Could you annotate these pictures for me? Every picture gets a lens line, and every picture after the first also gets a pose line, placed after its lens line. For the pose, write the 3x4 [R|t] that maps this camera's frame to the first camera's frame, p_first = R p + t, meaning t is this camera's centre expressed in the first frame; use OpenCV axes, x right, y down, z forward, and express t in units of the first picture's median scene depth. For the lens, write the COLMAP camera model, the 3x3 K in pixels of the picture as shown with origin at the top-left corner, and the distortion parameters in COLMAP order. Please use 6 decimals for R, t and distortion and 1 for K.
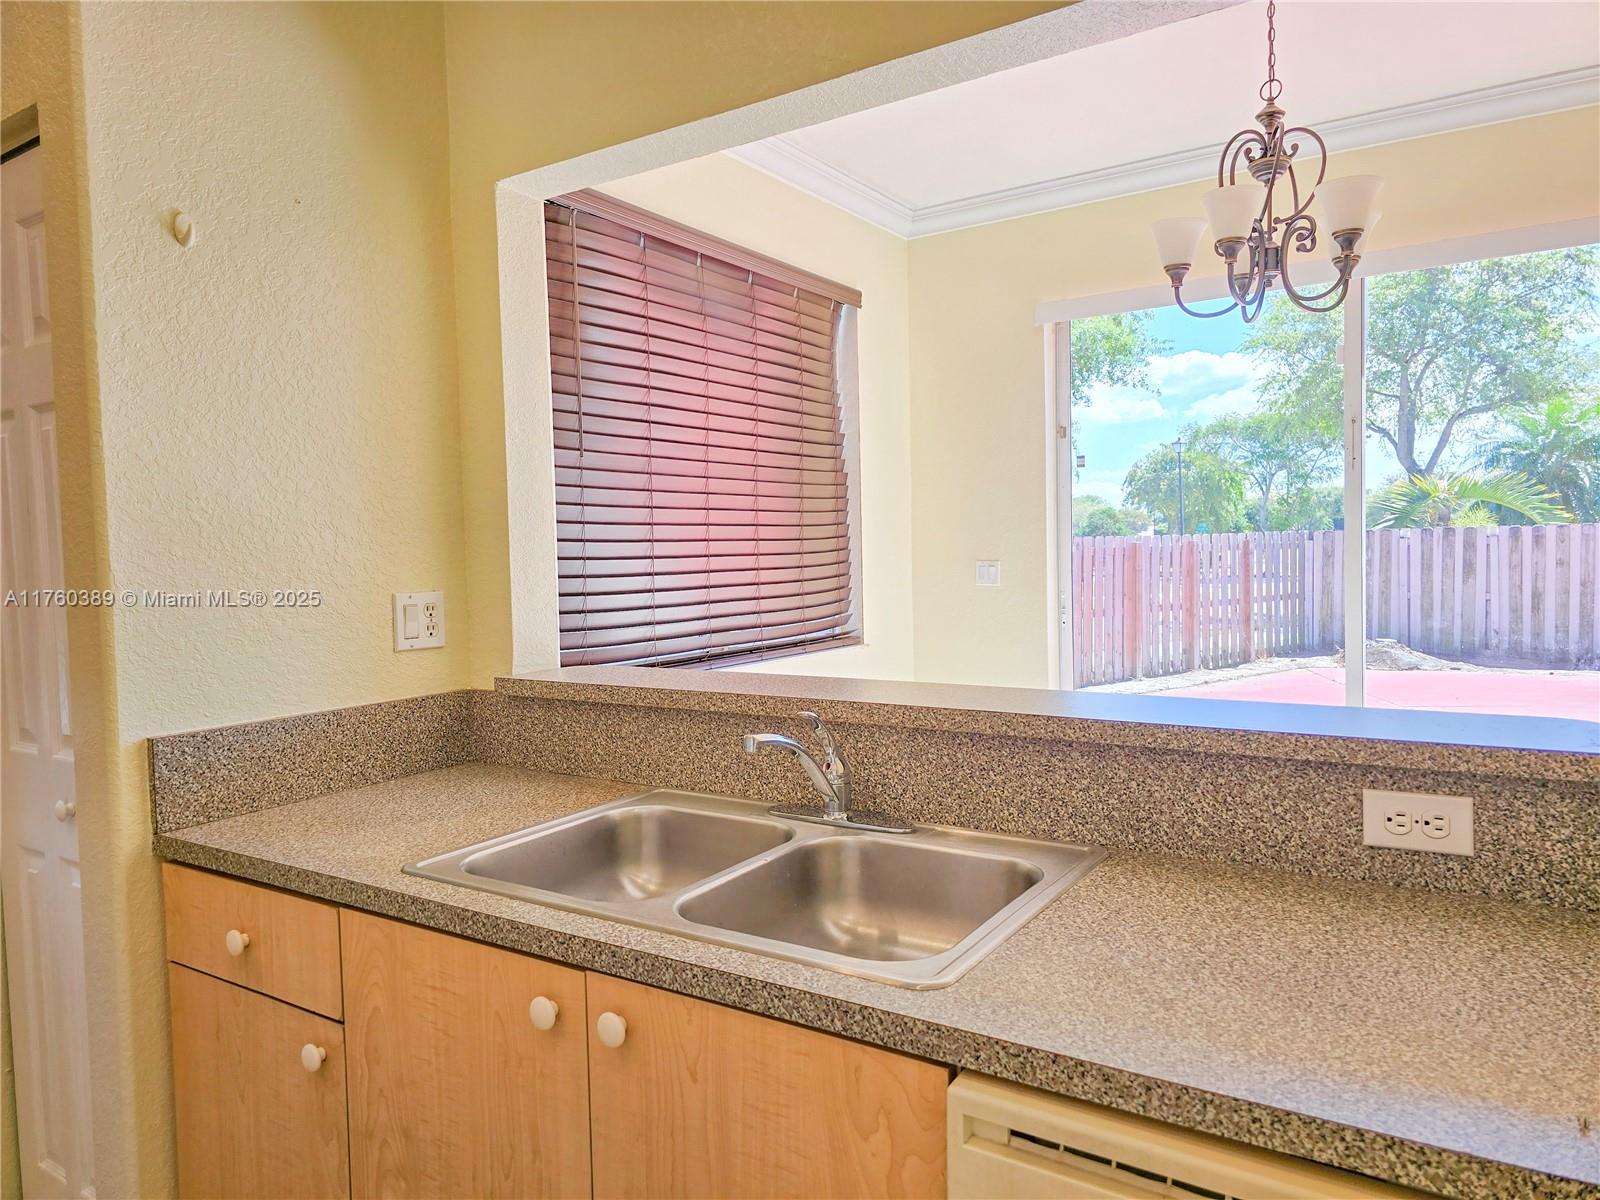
lens RADIAL K [[1070.1, 0, 800.0], [0, 1070.1, 600.0], [0, 0, 1]] dist [0.067157, -0.058287]
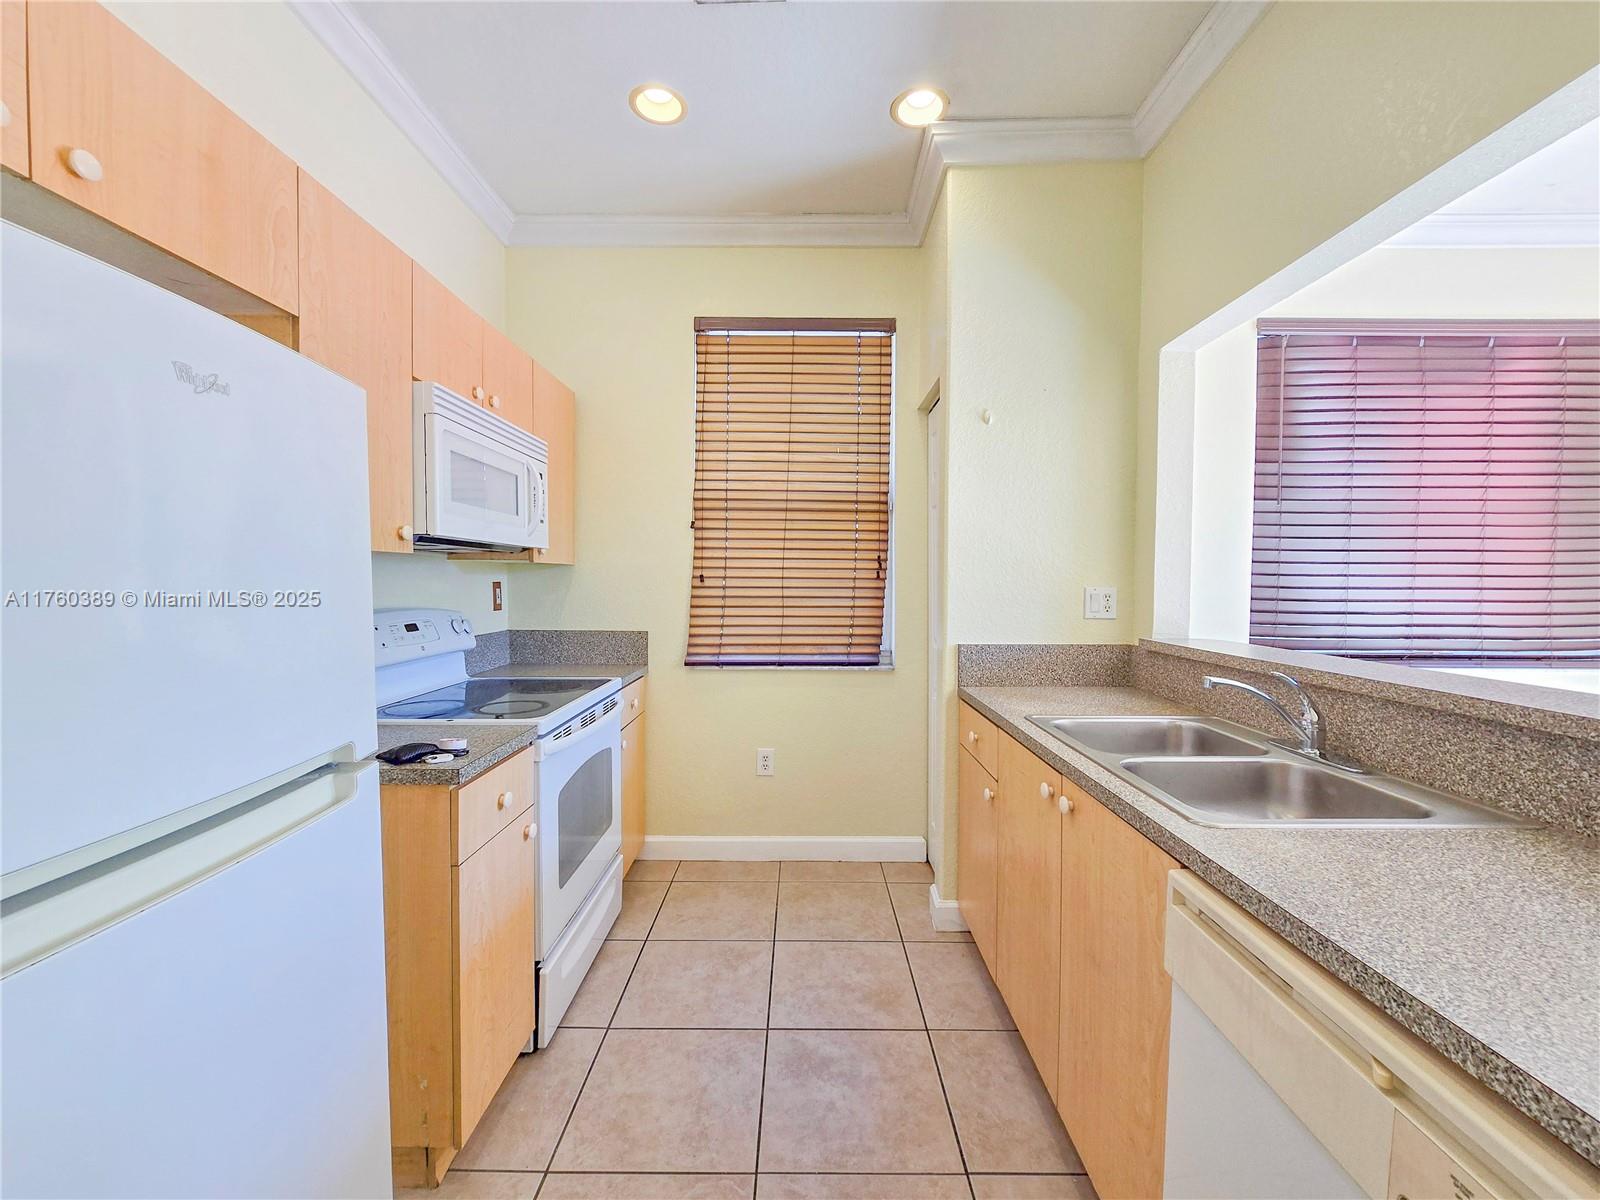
lens RADIAL K [[654.2, 0, 800.0], [0, 654.2, 600.0], [0, 0, 1]] dist [-0.002097, -0.000340]
pose [[0.543891, 0.051698, -0.837562, 0.374501], [-0.057476, 0.998052, 0.024280, 0.021222], [0.837185, 0.034934, 0.545803, -0.032002]]
